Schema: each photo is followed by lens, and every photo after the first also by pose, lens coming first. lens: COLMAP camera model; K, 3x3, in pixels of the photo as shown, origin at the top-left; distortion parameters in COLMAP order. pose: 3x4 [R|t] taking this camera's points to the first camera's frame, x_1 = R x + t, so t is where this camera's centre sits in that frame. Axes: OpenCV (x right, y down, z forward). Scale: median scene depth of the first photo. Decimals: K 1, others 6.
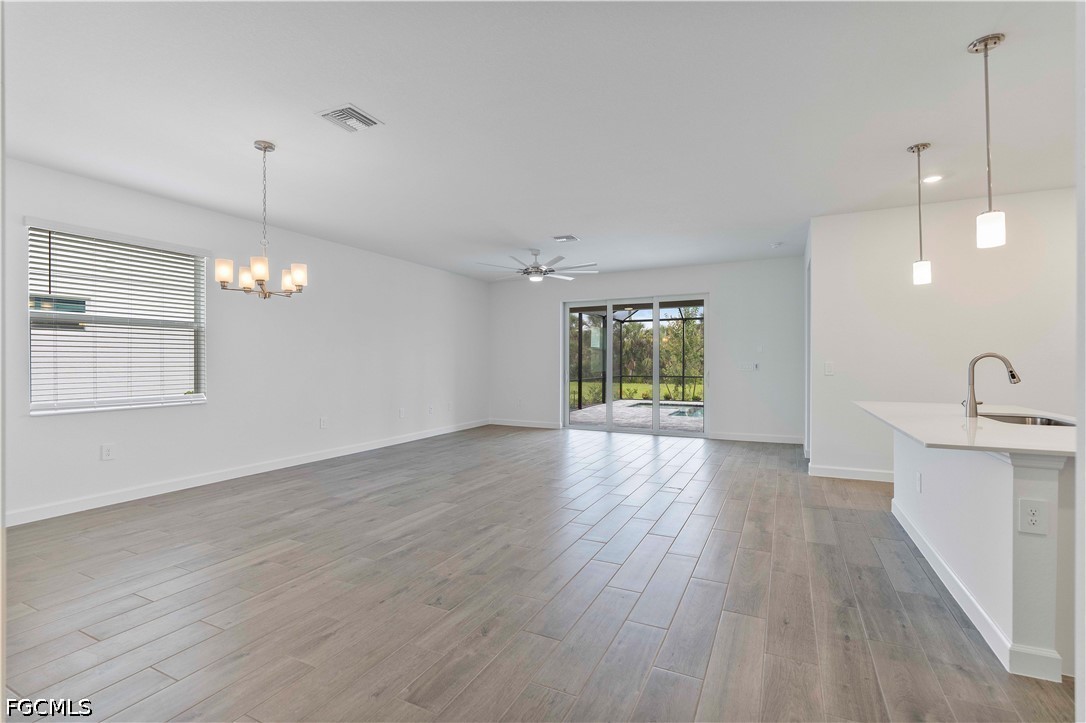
lens RADIAL K [[496.9, 0, 546.5], [0, 496.9, 360.5], [0, 0, 1]] dist [-0.001183, 0.002642]
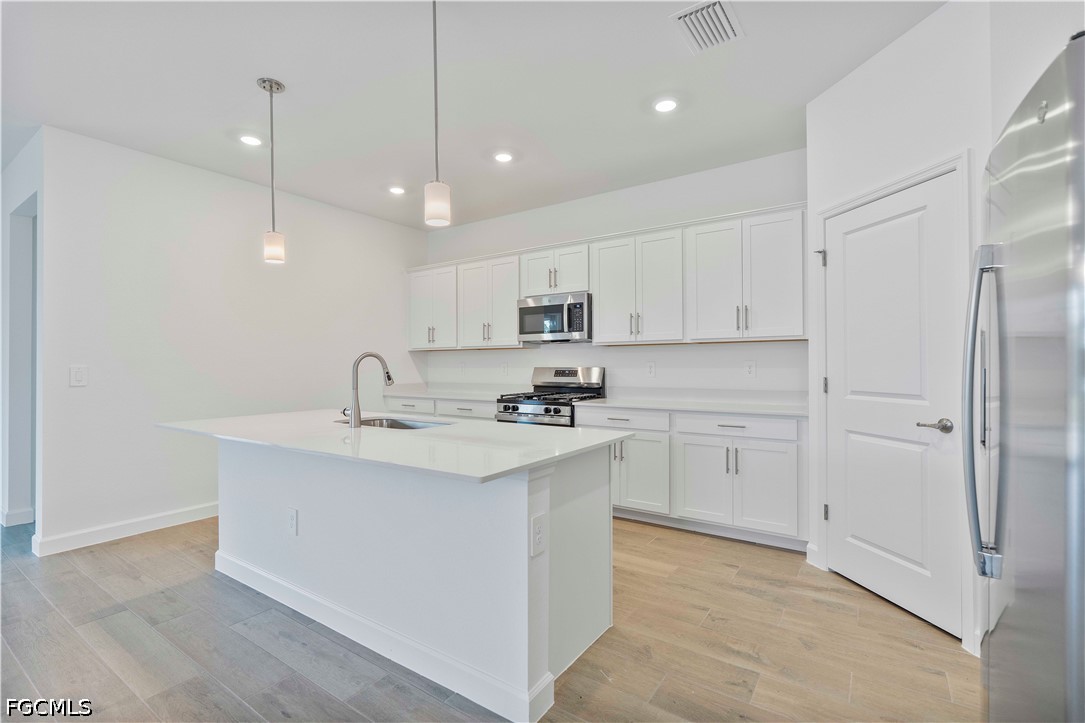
lens RADIAL K [[496.4, 0, 550.6], [0, 496.4, 361.0], [0, 0, 1]] dist [-0.001183, 0.002642]
pose [[0.160563, 0.006075, 0.987007, 0.069916], [0.005513, 0.999960, -0.007052, 0.008322], [-0.987010, 0.006574, 0.160523, 0.517809]]
